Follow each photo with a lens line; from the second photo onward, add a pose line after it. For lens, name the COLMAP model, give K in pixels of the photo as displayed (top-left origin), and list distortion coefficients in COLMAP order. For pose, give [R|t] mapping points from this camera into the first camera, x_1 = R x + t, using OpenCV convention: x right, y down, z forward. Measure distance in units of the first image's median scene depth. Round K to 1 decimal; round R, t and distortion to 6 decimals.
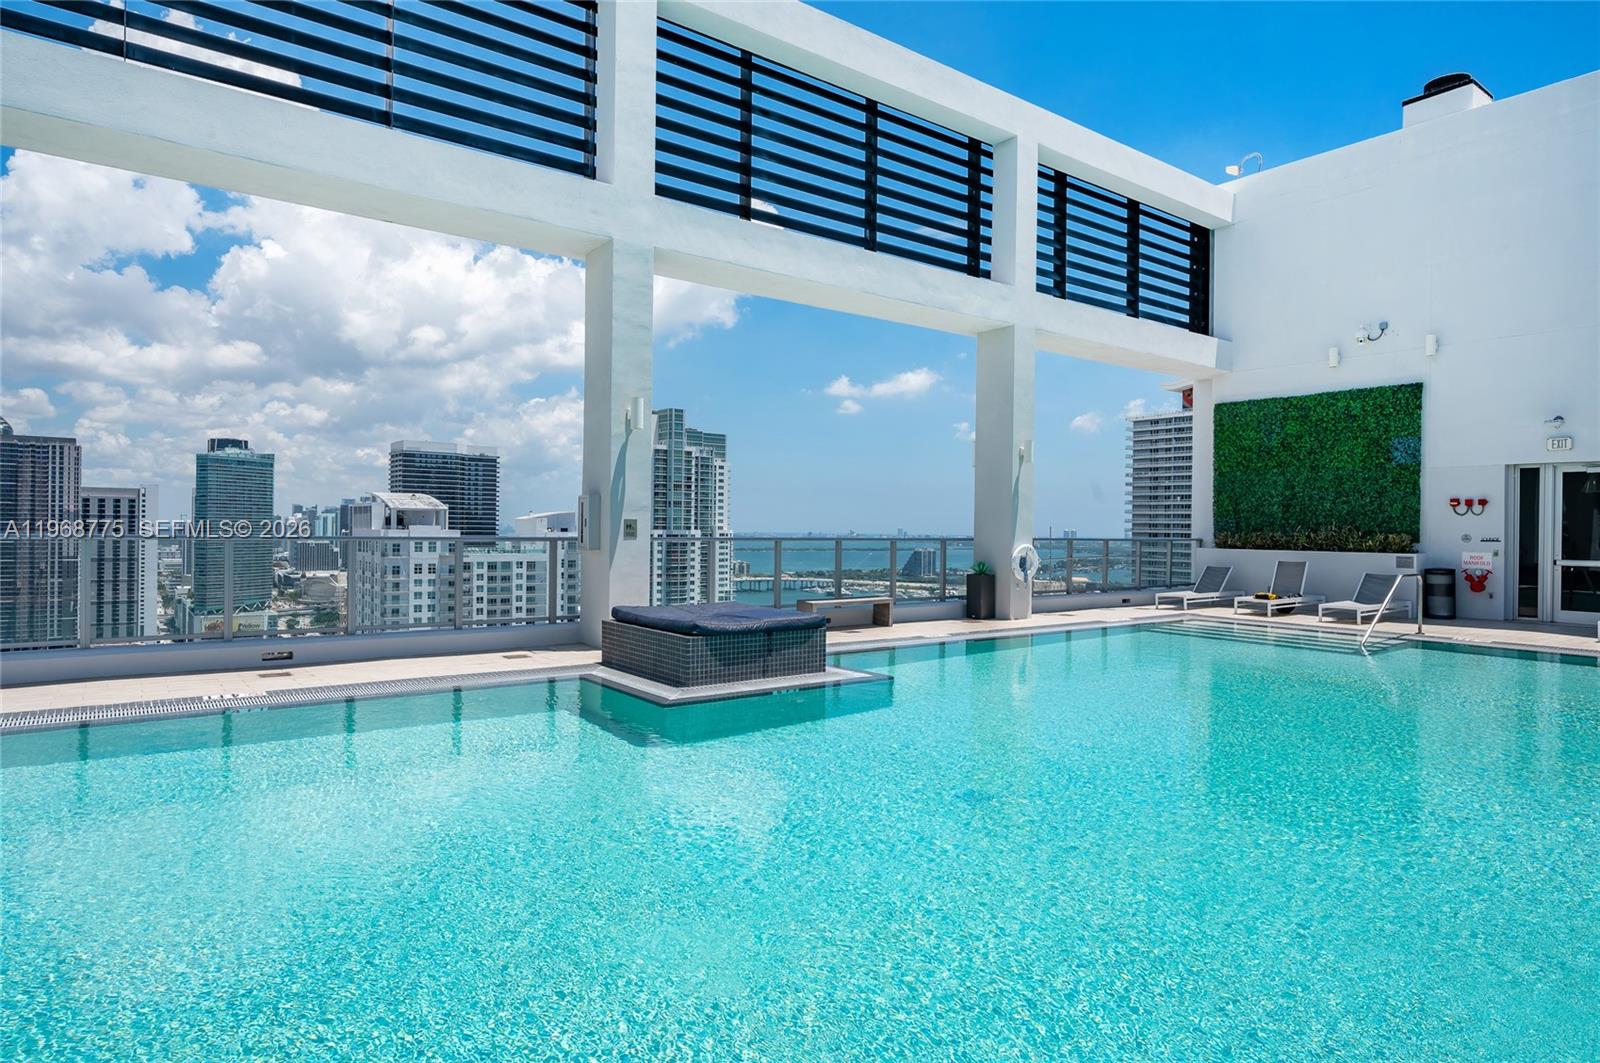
lens RADIAL K [[917.9, 0, 800.0], [0, 917.9, 531.5], [0, 0, 1]] dist [0.000121, 0.000330]
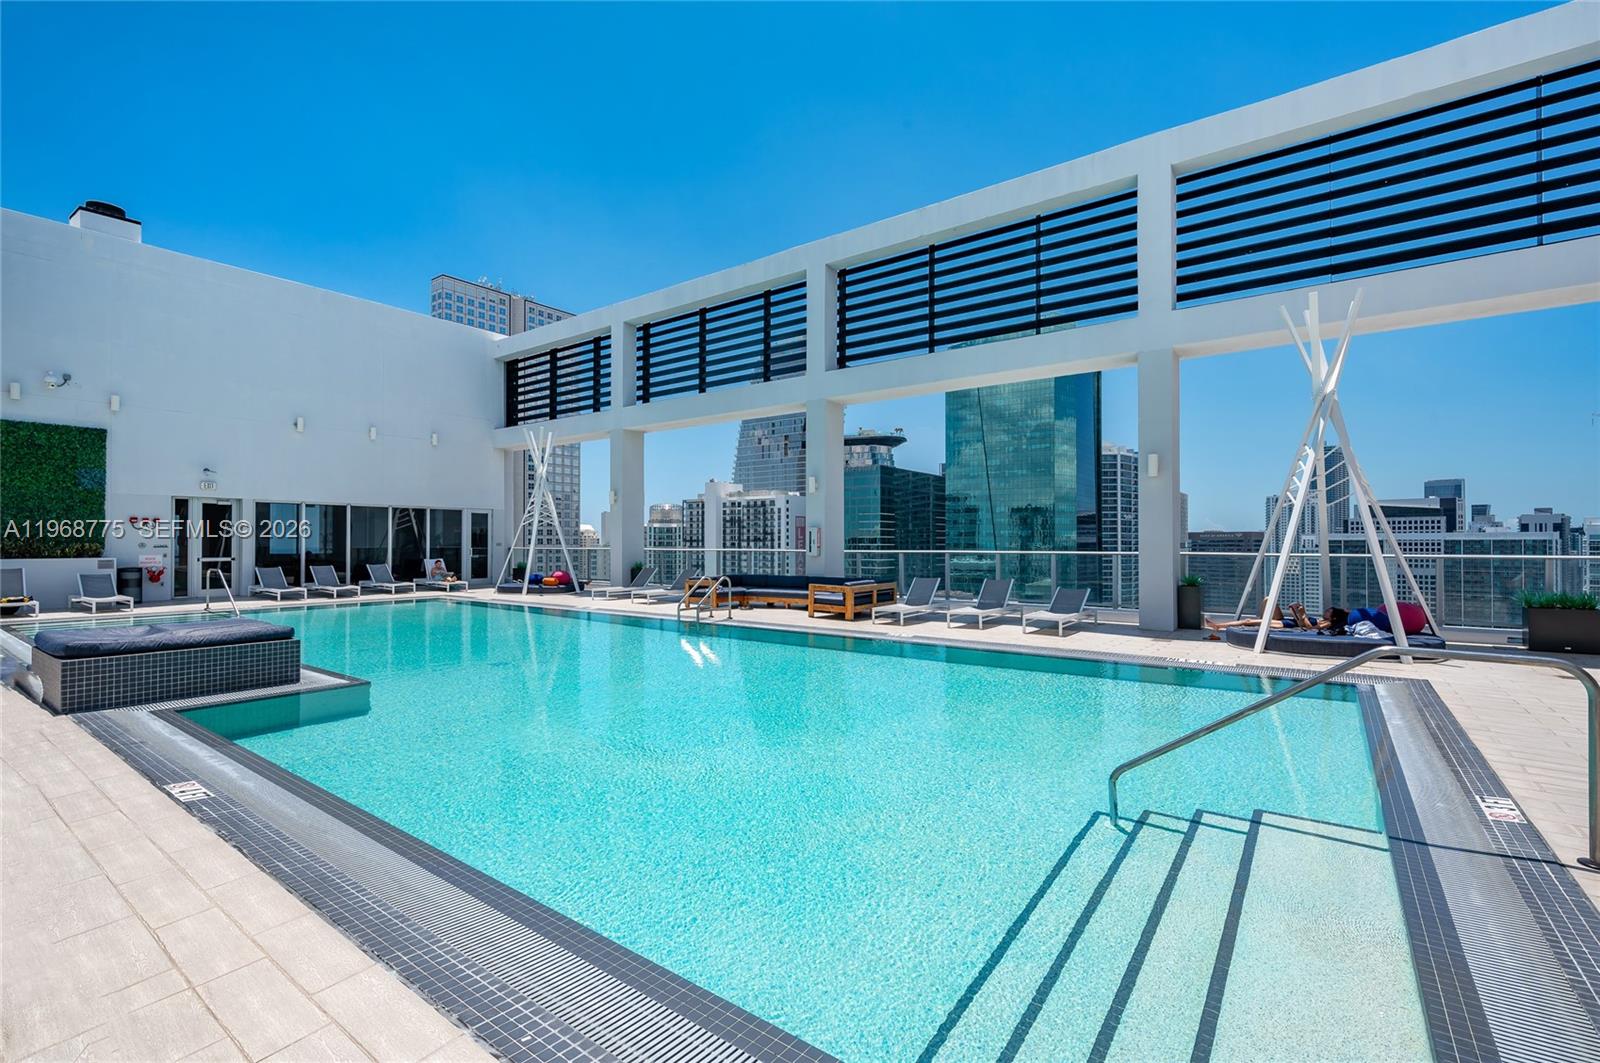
lens RADIAL K [[701.5, 0, 800.0], [0, 701.5, 531.5], [0, 0, 1]] dist [0.020036, -0.000041]
pose [[-0.282286, 0.003179, 0.959325, -0.599063], [0.000880, 0.999995, -0.003055, -0.009568], [-0.959330, -0.000019, -0.282287, 0.323608]]
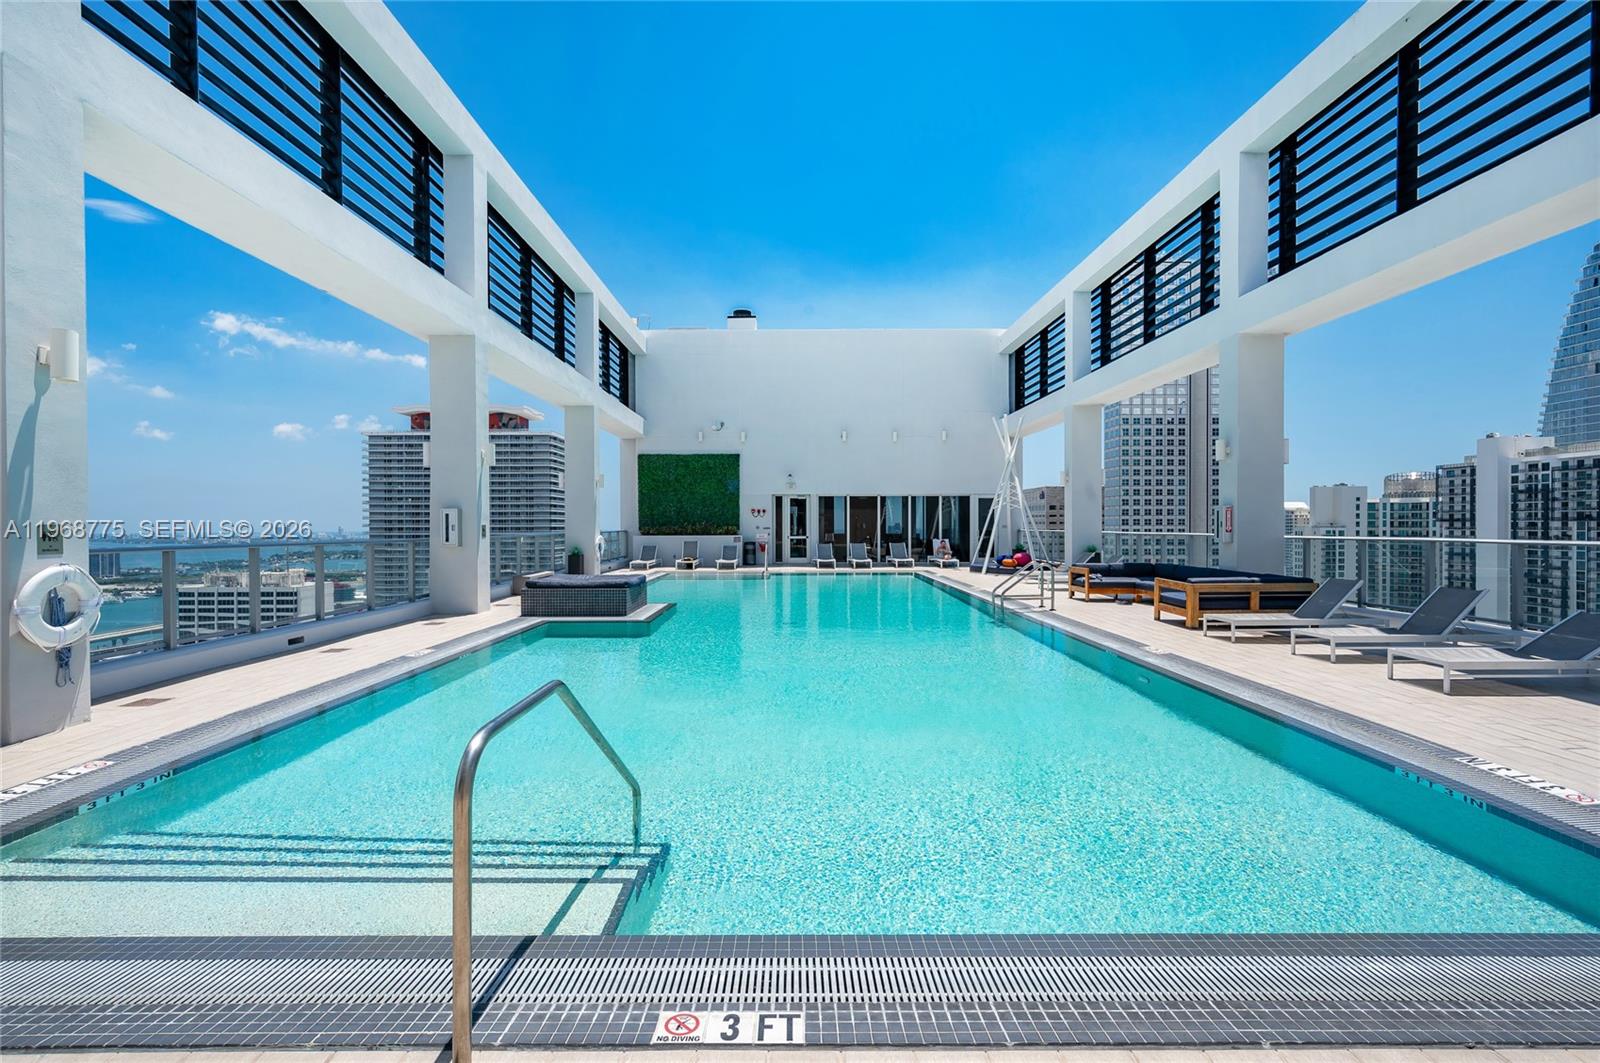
lens RADIAL K [[703.7, 0, 800.0], [0, 703.7, 531.5], [0, 0, 1]] dist [-0.001074, -0.000144]
pose [[0.587575, -0.021722, 0.808878, -0.545188], [0.014073, 0.999763, 0.016626, -0.009340], [-0.809047, 0.001614, 0.587741, -0.059735]]
